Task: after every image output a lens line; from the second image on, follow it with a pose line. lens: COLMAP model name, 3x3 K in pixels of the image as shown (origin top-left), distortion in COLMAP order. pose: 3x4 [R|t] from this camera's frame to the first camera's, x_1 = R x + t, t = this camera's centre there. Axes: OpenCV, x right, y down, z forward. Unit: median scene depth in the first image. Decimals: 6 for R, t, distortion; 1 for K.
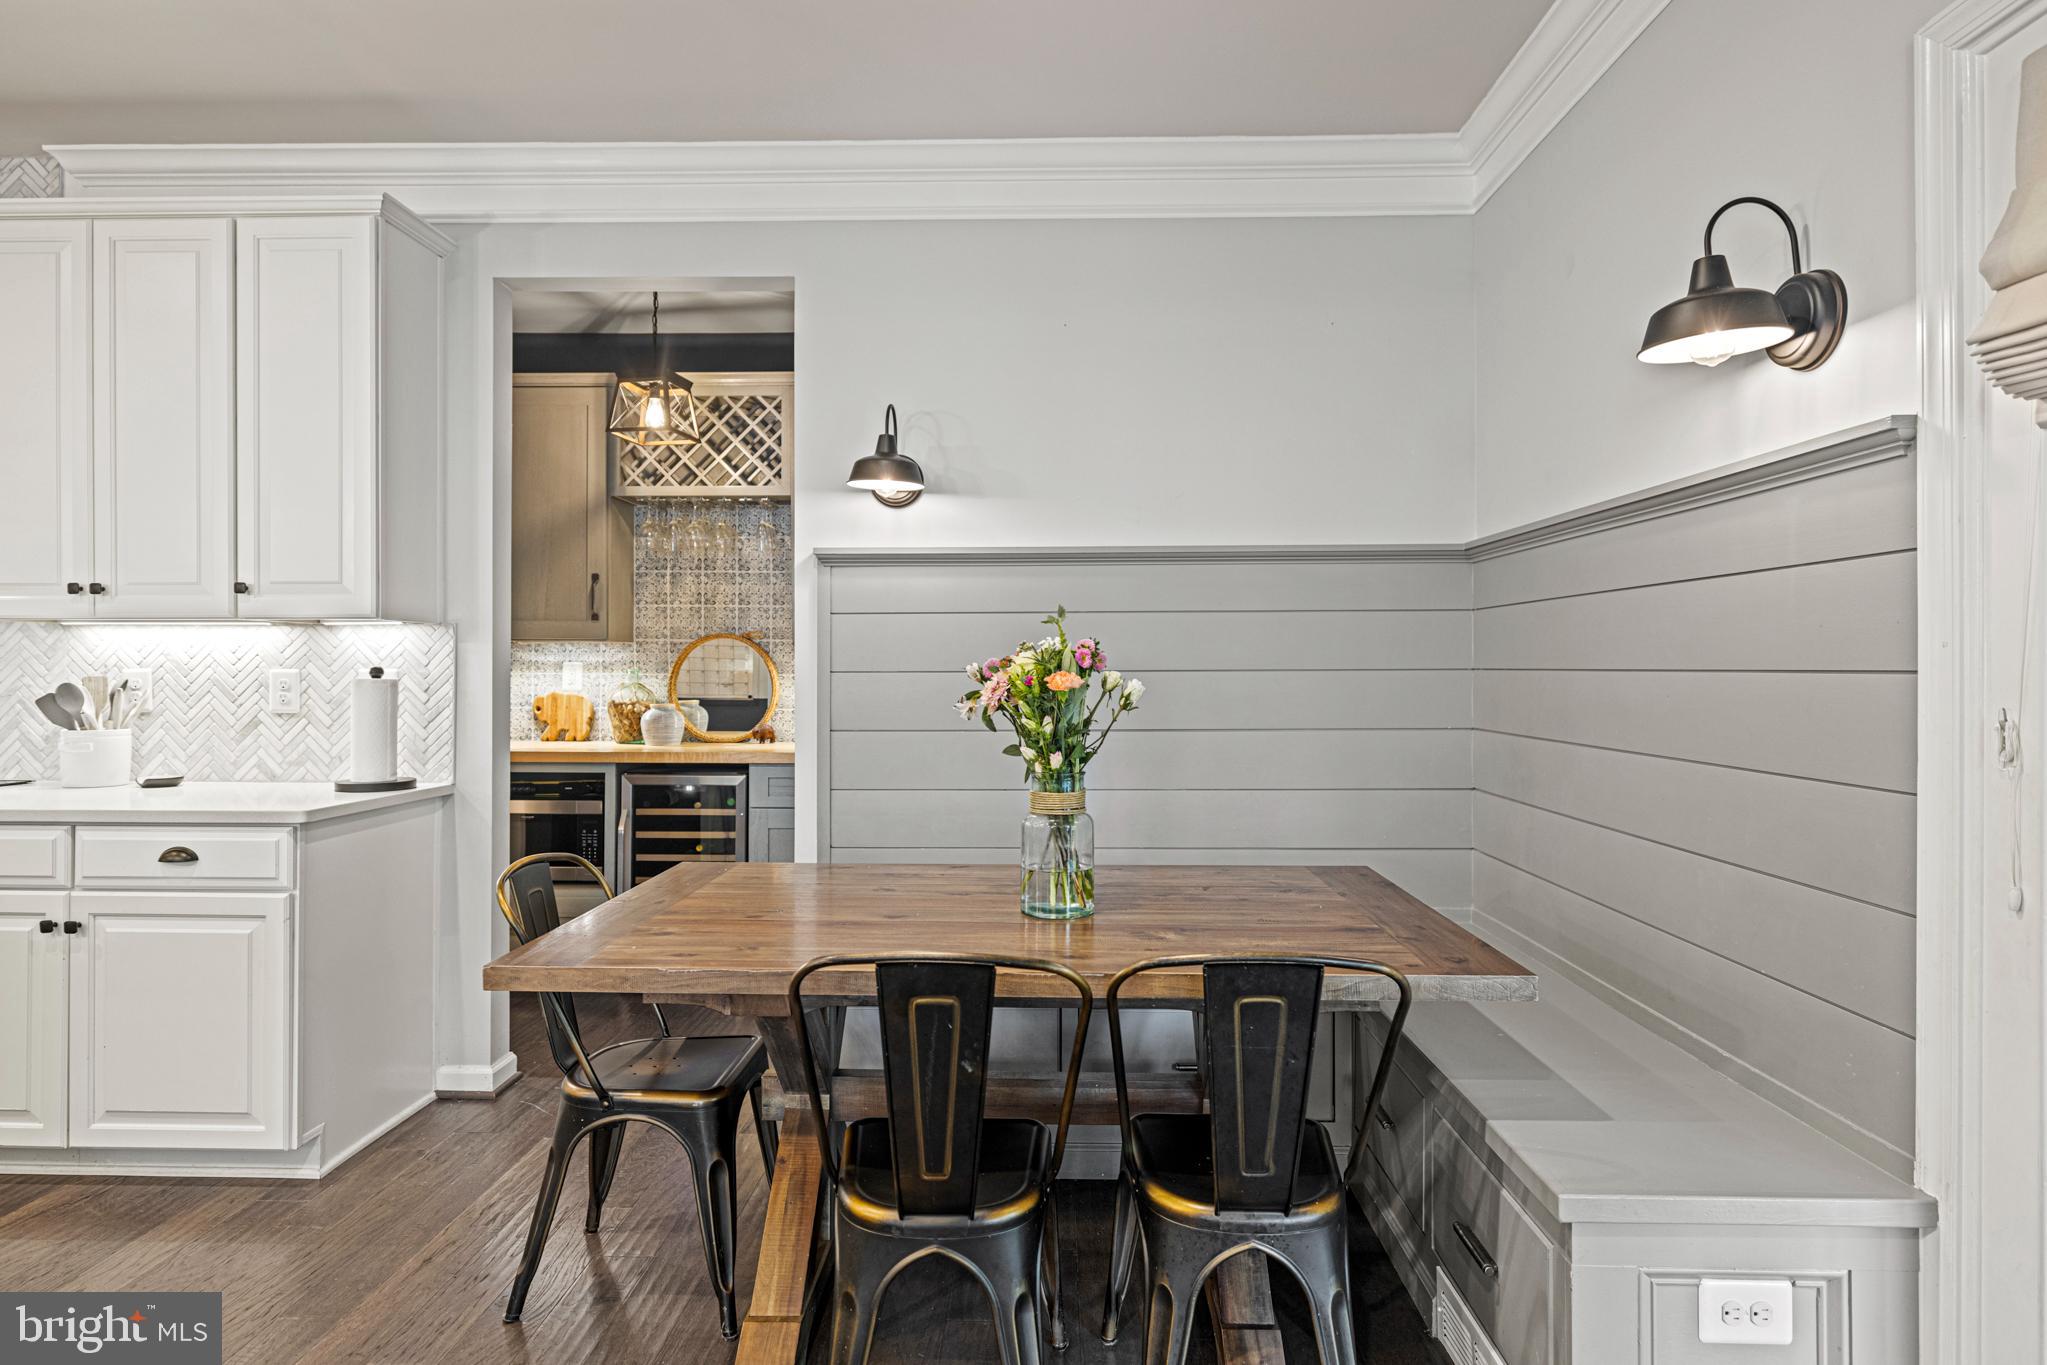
lens RADIAL K [[1119.6, 0, 1024.3], [0, 1119.6, 667.8], [0, 0, 1]] dist [0.000914, 0.001191]
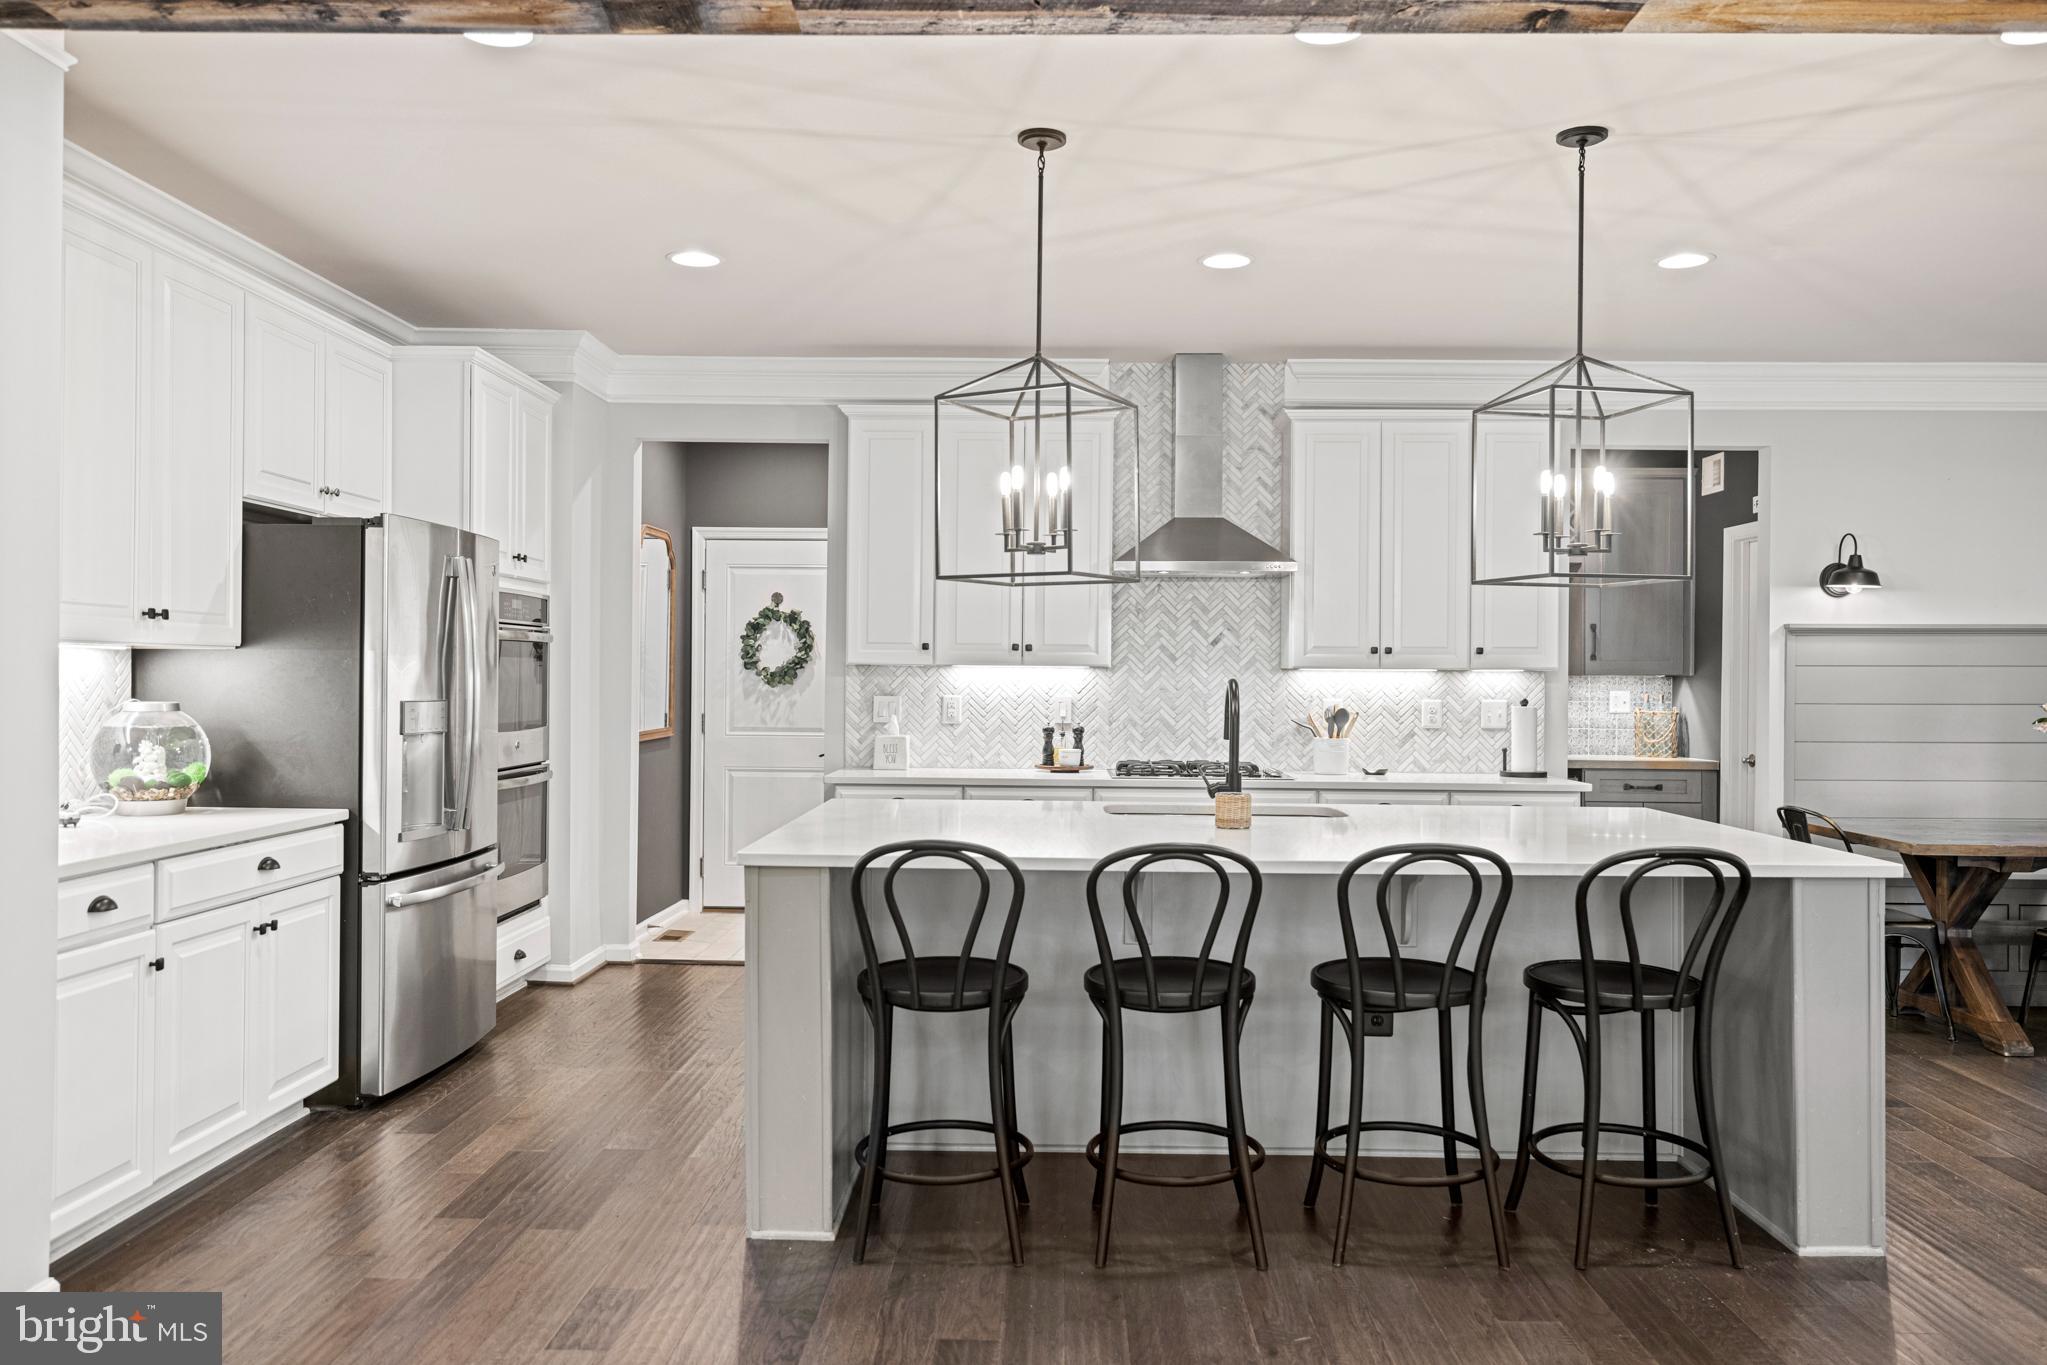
lens RADIAL K [[1519.7, 0, 1035.3], [0, 1519.7, 678.6], [0, 0, 1]] dist [-0.001612, 0.006675]
pose [[0.999918, 0.006807, 0.010816, -0.901784], [-0.006821, 0.999976, 0.001267, -0.019396], [-0.010807, -0.001340, 0.999941, -0.789431]]
